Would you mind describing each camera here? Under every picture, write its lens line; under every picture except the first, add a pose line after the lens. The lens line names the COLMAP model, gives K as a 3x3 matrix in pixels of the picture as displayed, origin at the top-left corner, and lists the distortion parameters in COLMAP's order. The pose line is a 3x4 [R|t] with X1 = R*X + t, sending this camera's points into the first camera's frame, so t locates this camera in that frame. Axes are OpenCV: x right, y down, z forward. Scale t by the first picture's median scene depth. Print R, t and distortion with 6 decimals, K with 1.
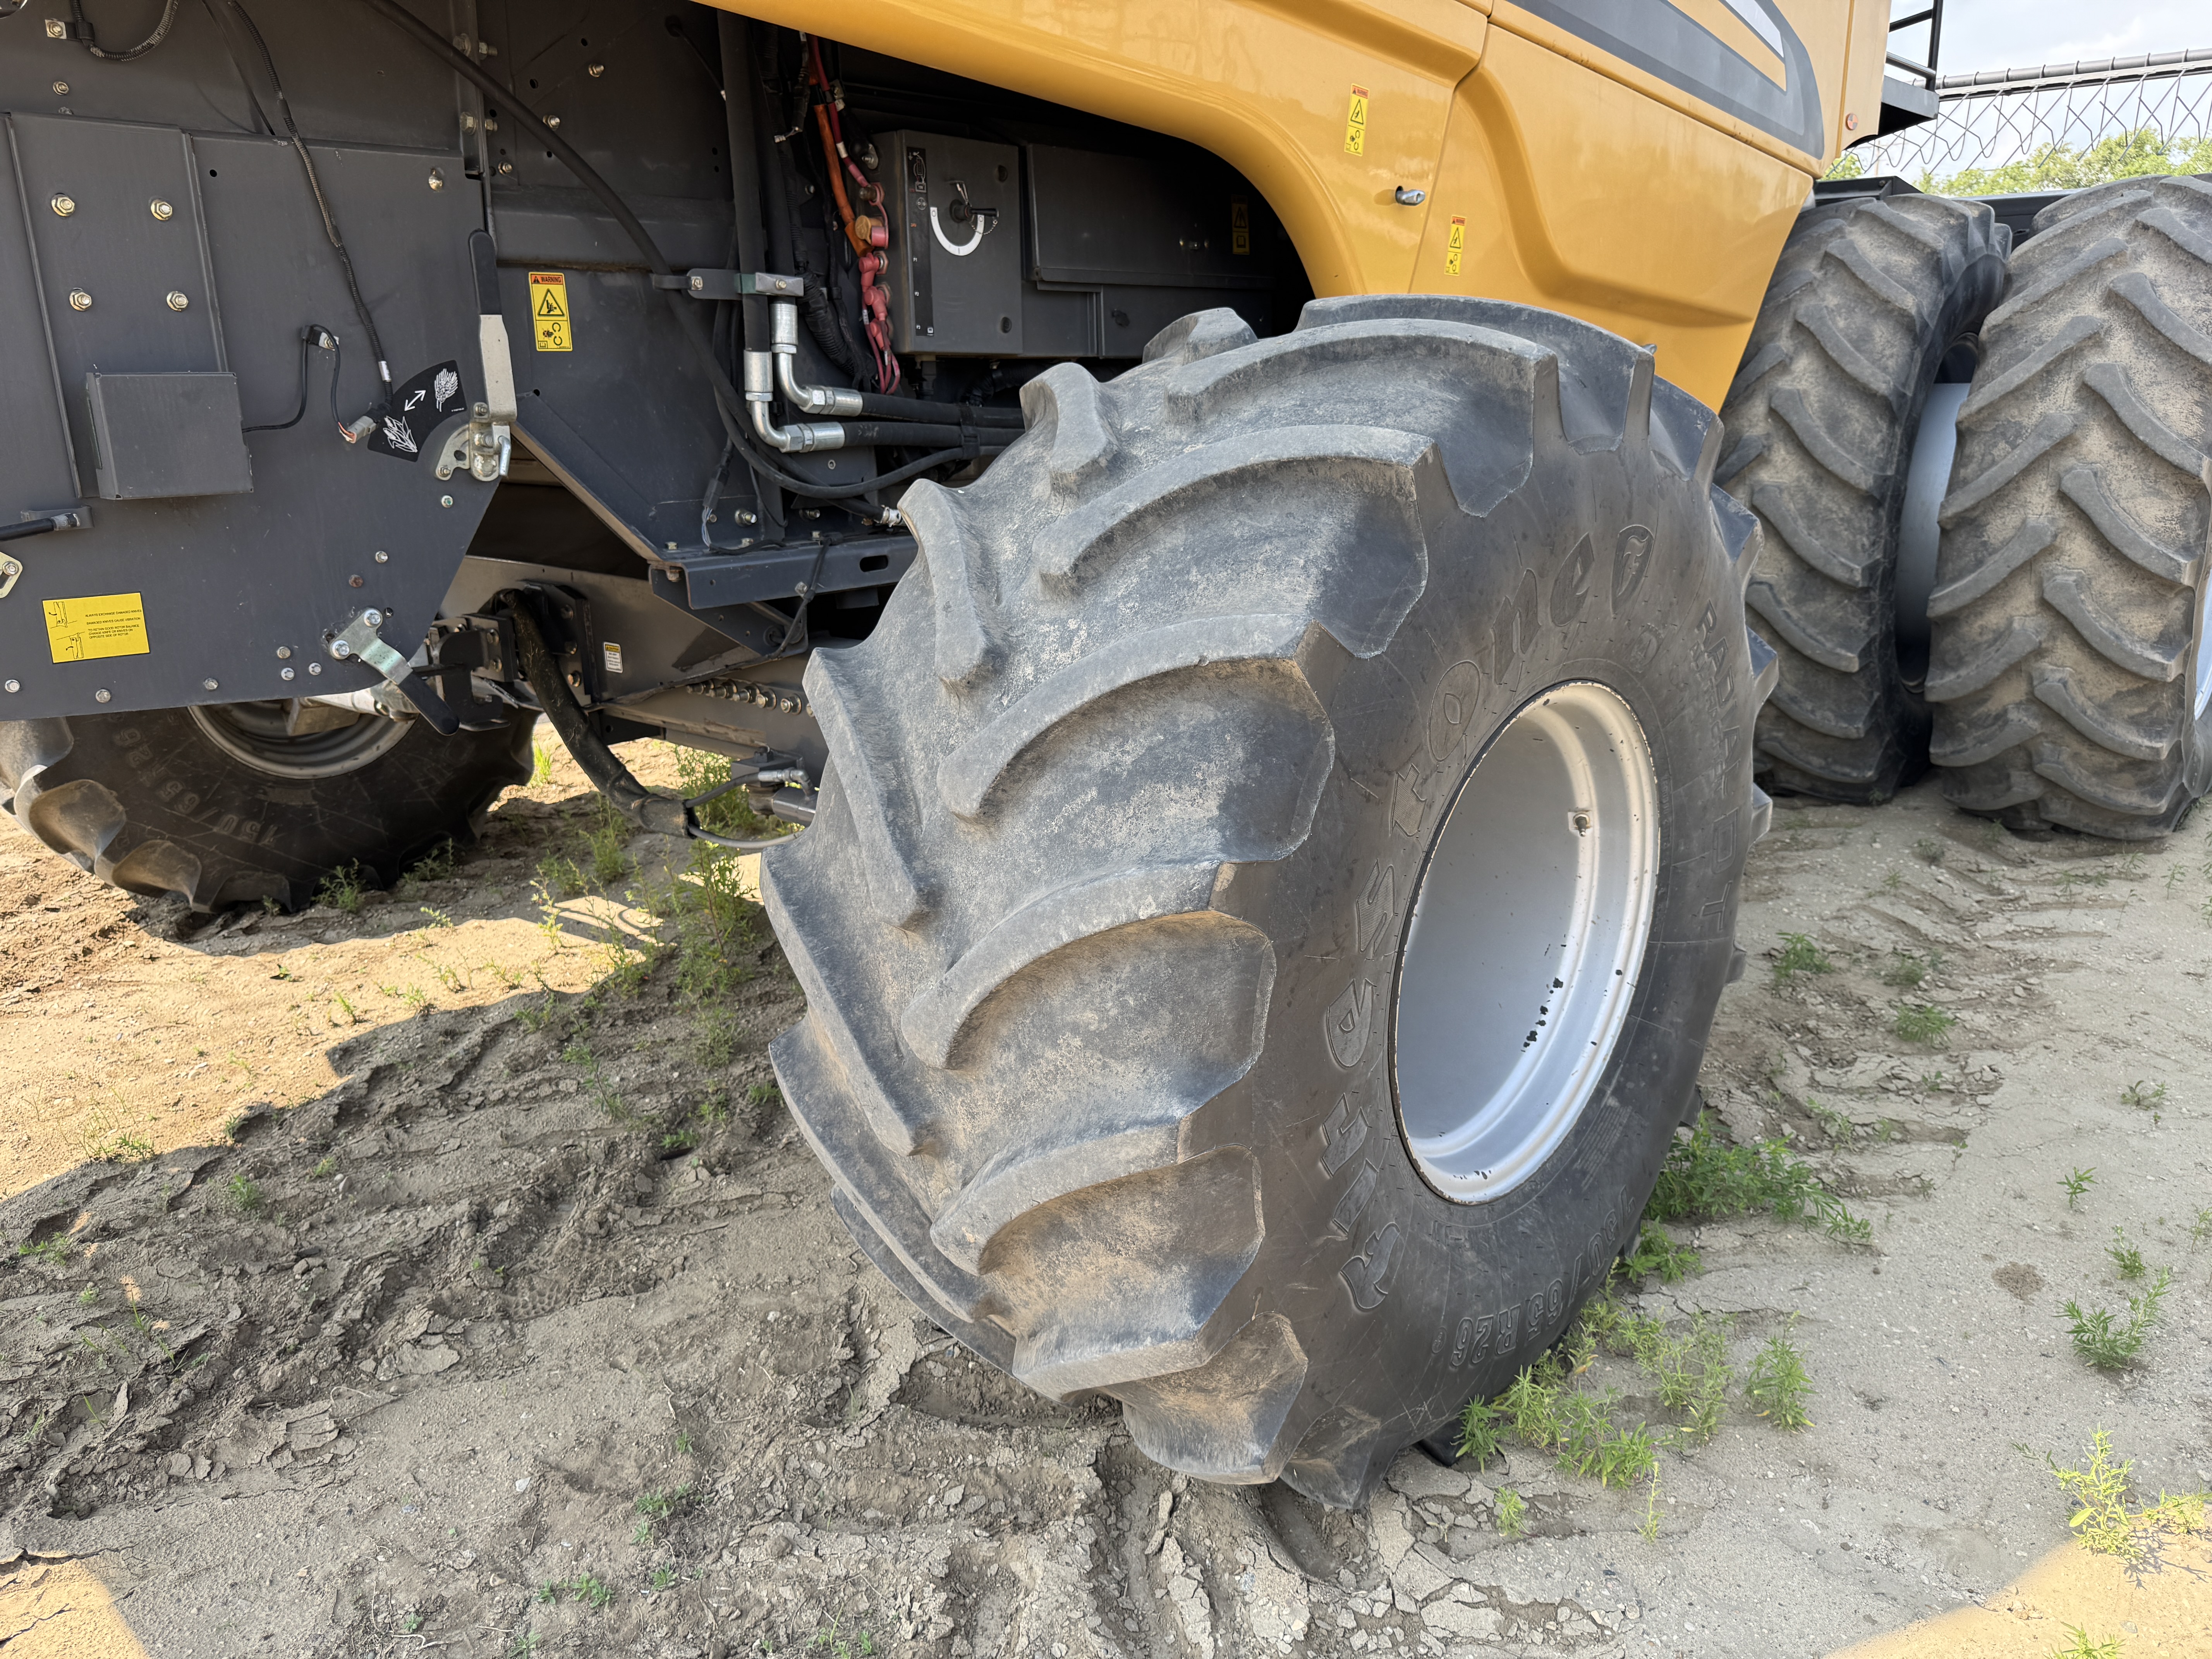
lens RADIAL K [[1553.6, 0, 1115.0], [0, 1553.6, 831.7], [0, 0, 1]] dist [0.027594, -0.038431]
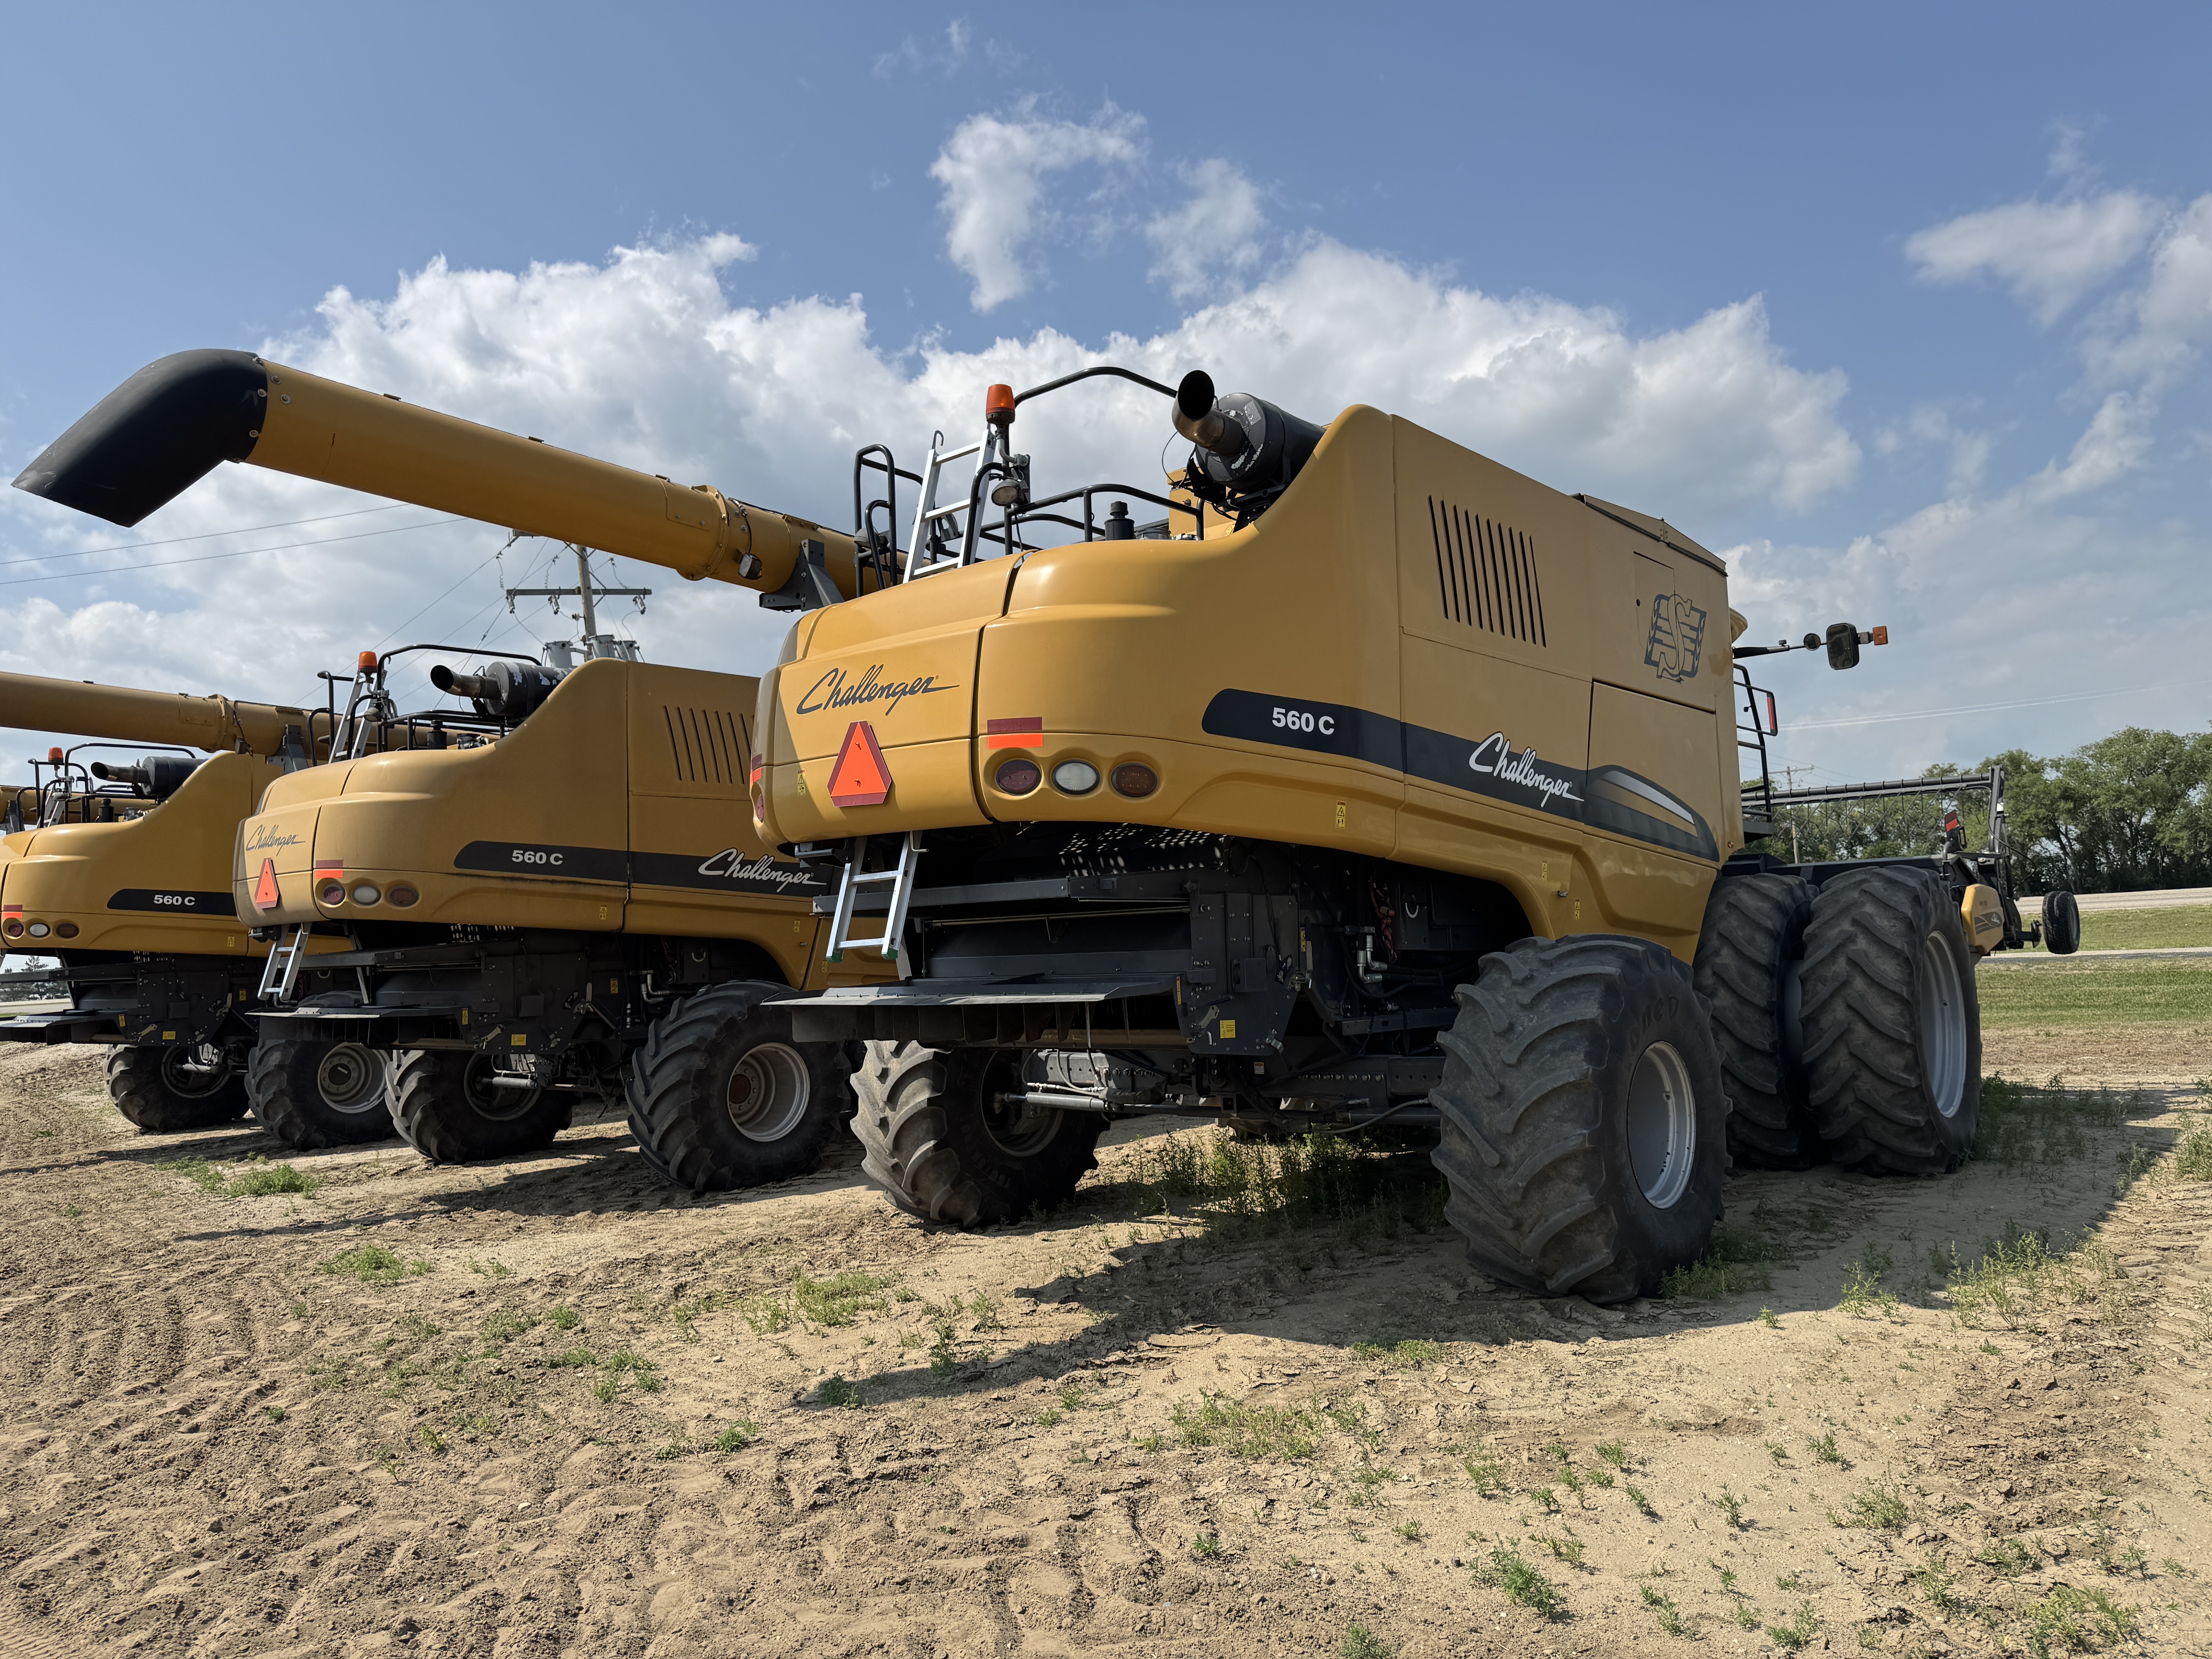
lens RADIAL K [[1553.6, 0, 1099.4], [0, 1553.6, 826.6], [0, 0, 1]] dist [0.027594, -0.038431]
pose [[0.999905, -0.013347, 0.003430, -0.486840], [0.013667, 0.928475, -0.371143, 0.372071], [0.001769, 0.371155, 0.928569, -1.209907]]
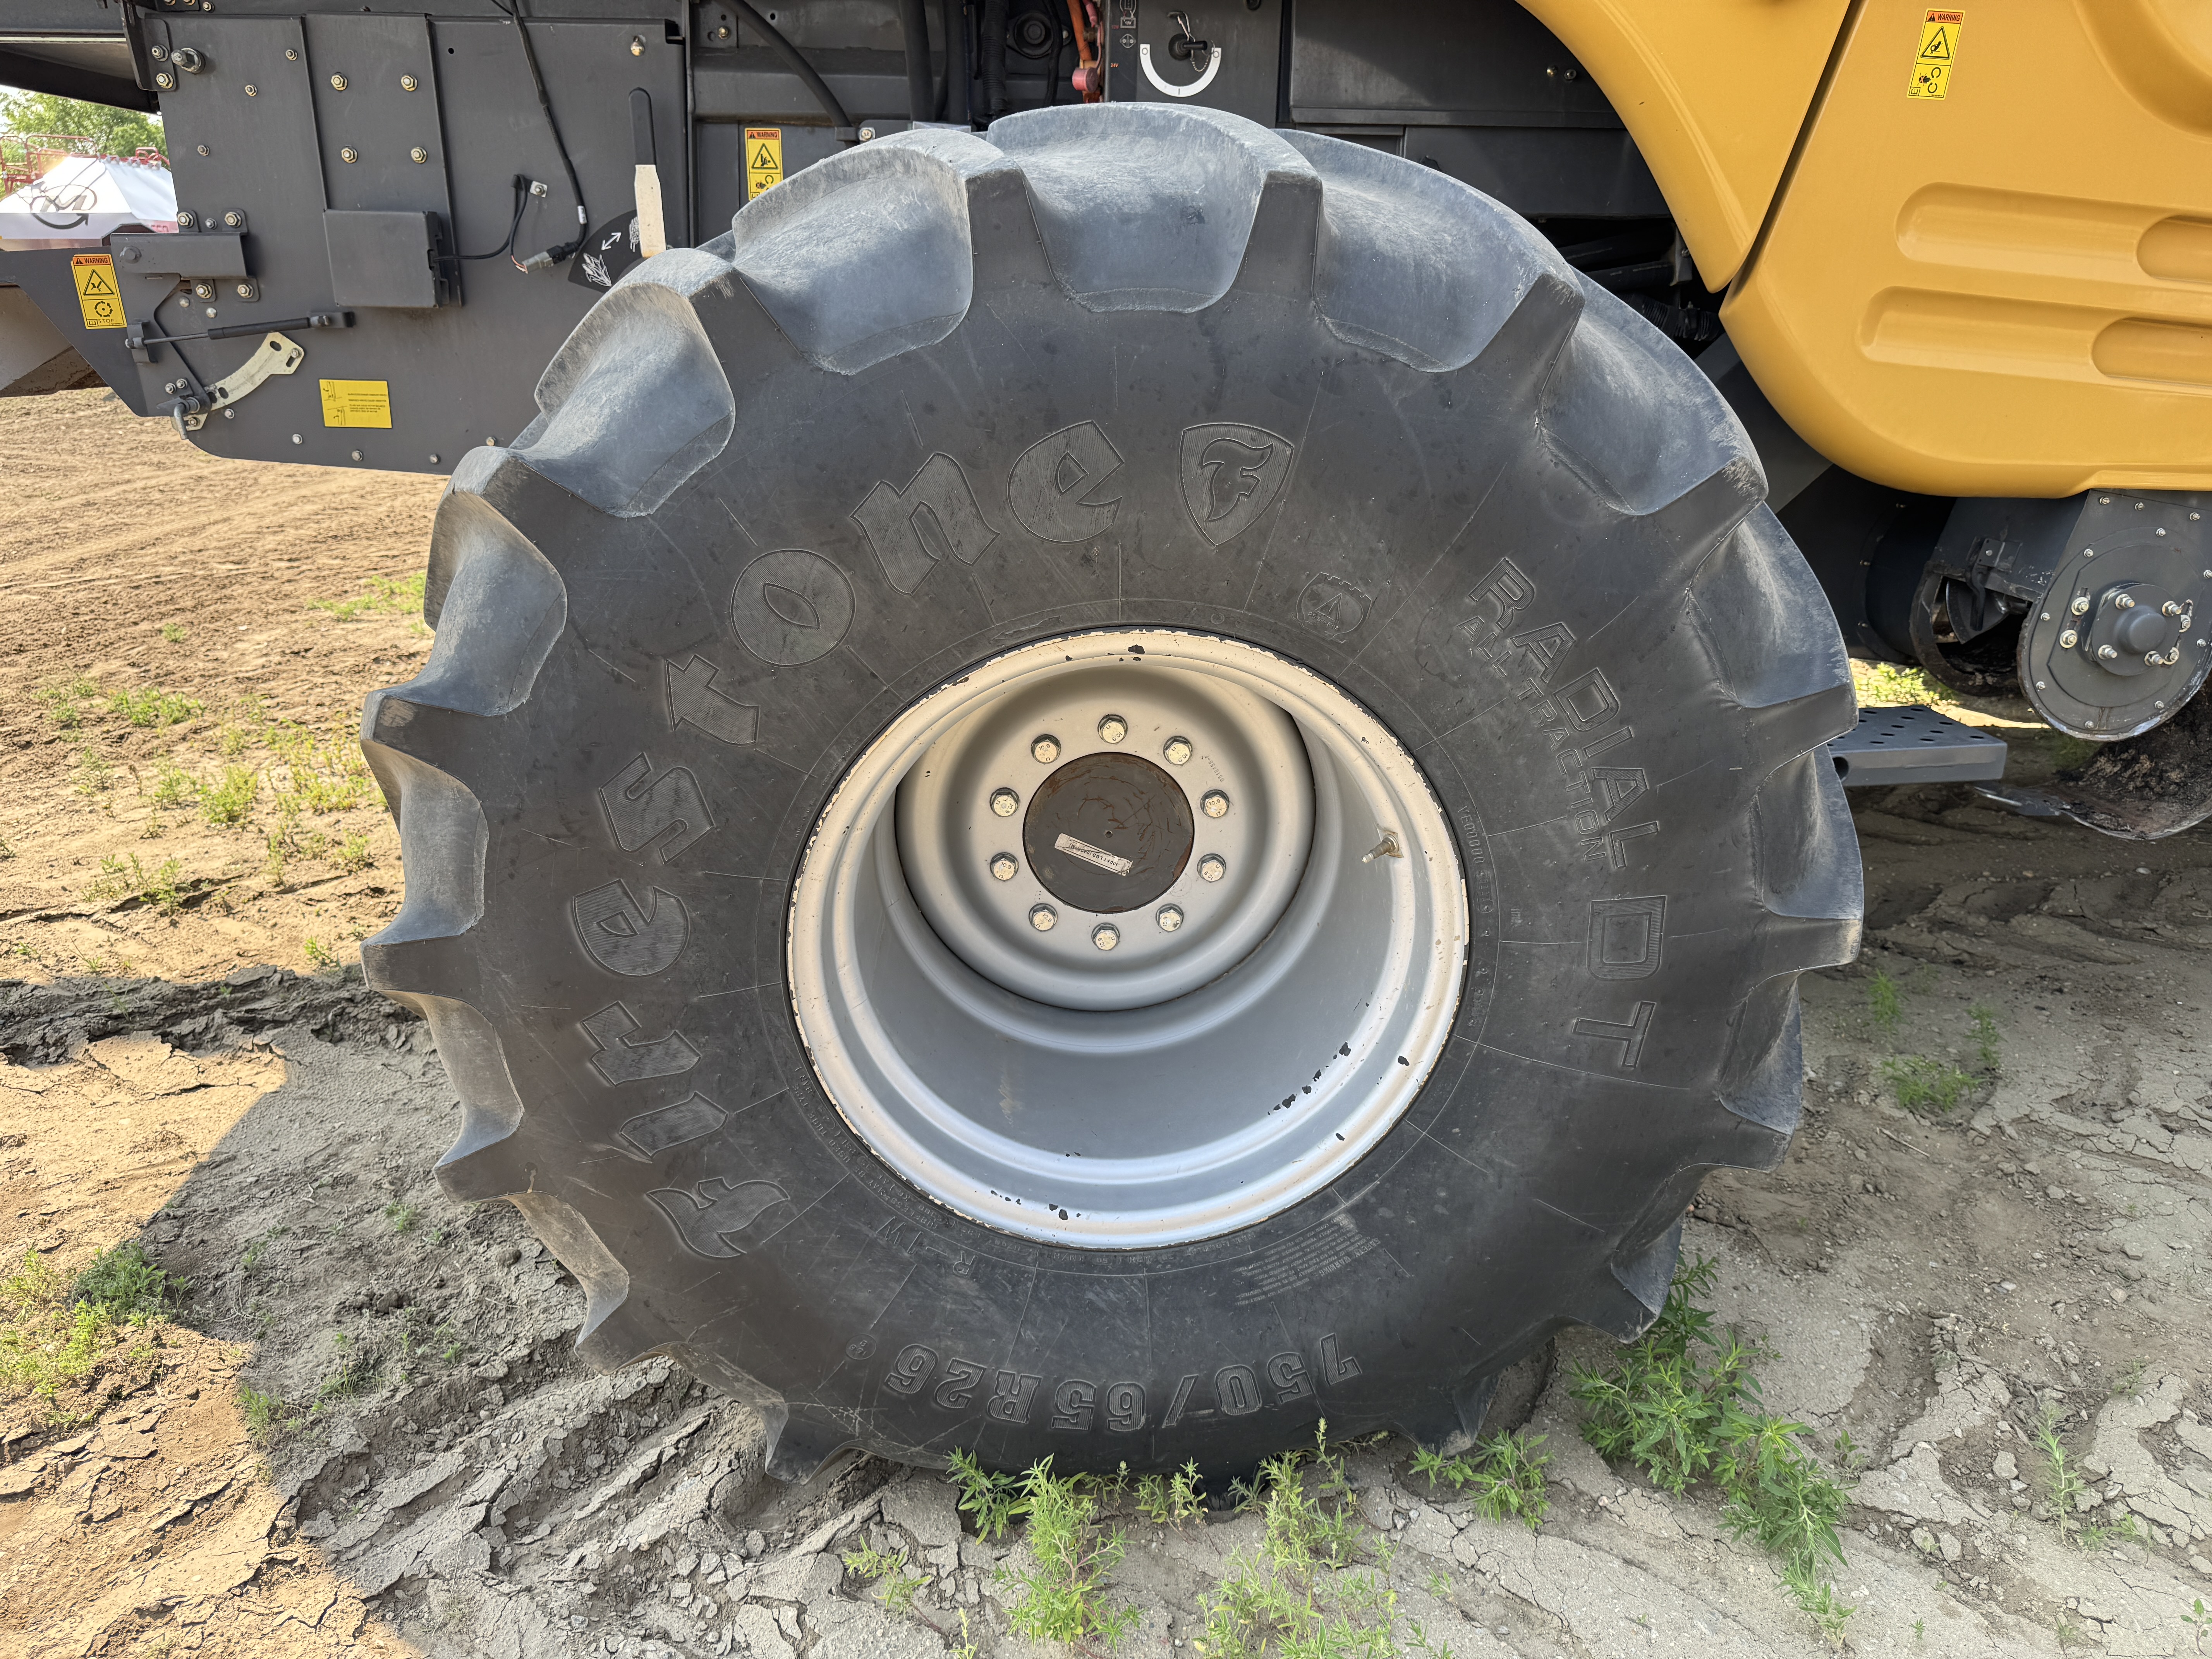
lens RADIAL K [[1553.6, 0, 1109.7], [0, 1553.6, 834.3], [0, 0, 1]] dist [0.027594, -0.038431]
pose [[0.725619, 0.252047, -0.640273, 0.405567], [-0.216722, 0.966854, 0.134999, -0.049236], [0.653077, 0.040803, 0.756192, 0.218145]]
